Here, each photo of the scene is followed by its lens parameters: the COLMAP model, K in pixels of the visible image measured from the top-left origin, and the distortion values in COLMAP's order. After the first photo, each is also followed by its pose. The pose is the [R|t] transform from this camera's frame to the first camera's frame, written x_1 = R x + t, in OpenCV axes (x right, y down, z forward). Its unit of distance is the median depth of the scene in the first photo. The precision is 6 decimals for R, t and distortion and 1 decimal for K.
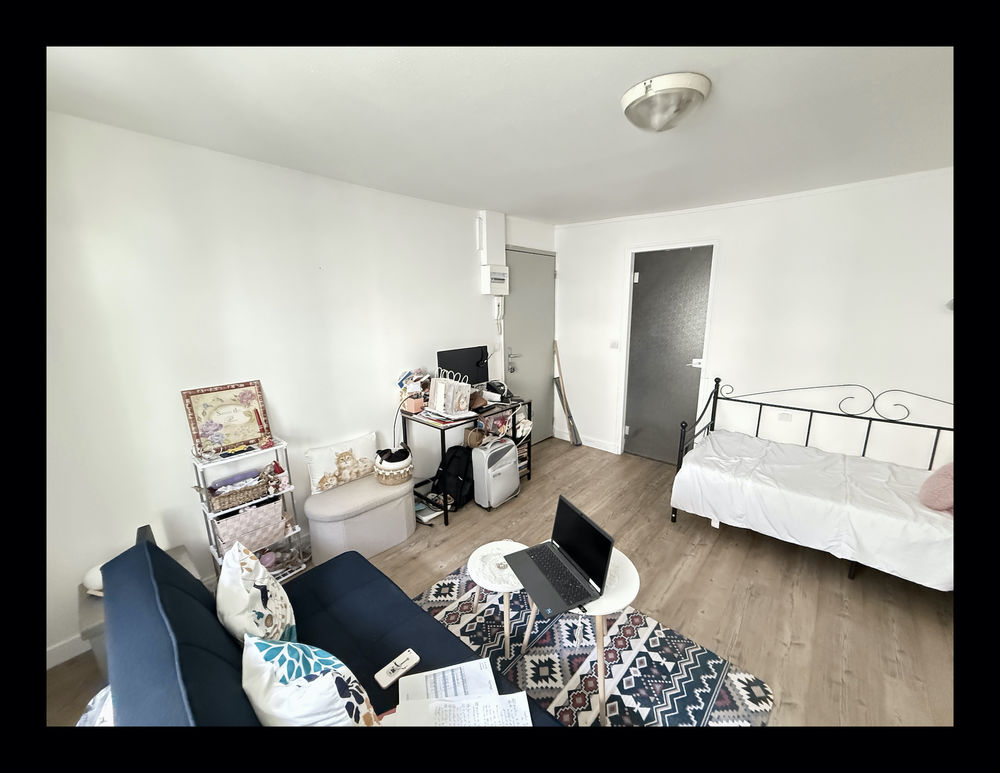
lens RADIAL K [[374.9, 0, 500.0], [0, 374.9, 386.5], [0, 0, 1]] dist [0.000234, 0.000131]
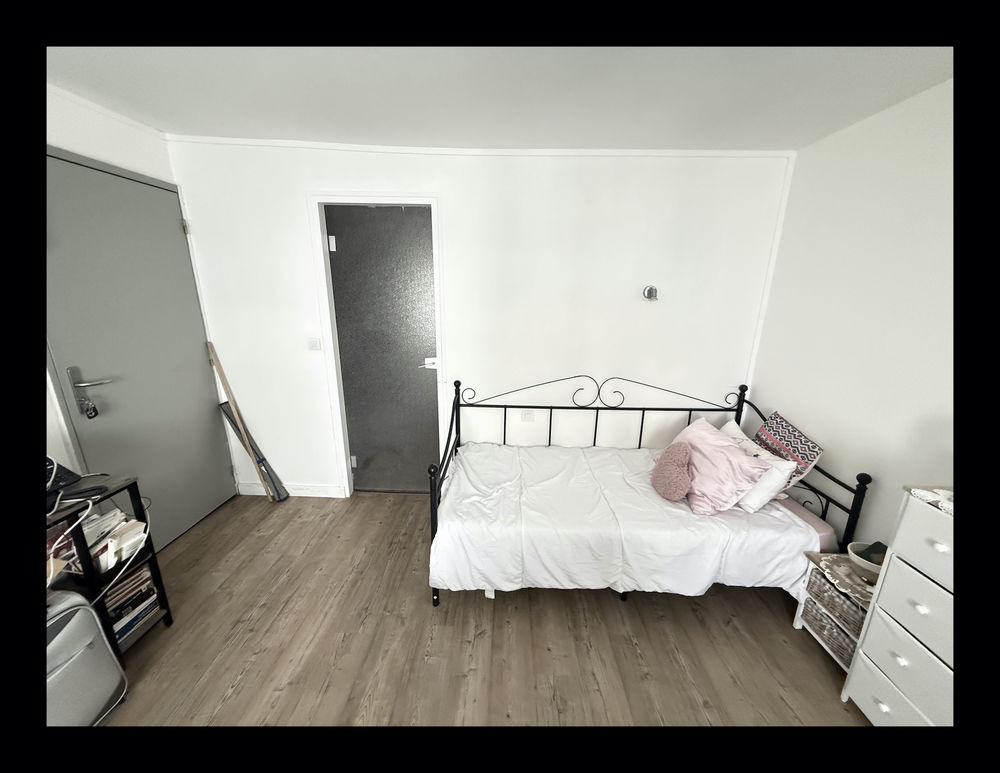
lens RADIAL K [[362.2, 0, 500.0], [0, 362.2, 386.5], [0, 0, 1]] dist [0.000313, -0.000004]
pose [[0.757153, -0.142642, 0.637473, 0.170193], [0.114247, 0.989743, 0.085770, -0.071003], [-0.643169, 0.007888, 0.765684, 0.378924]]
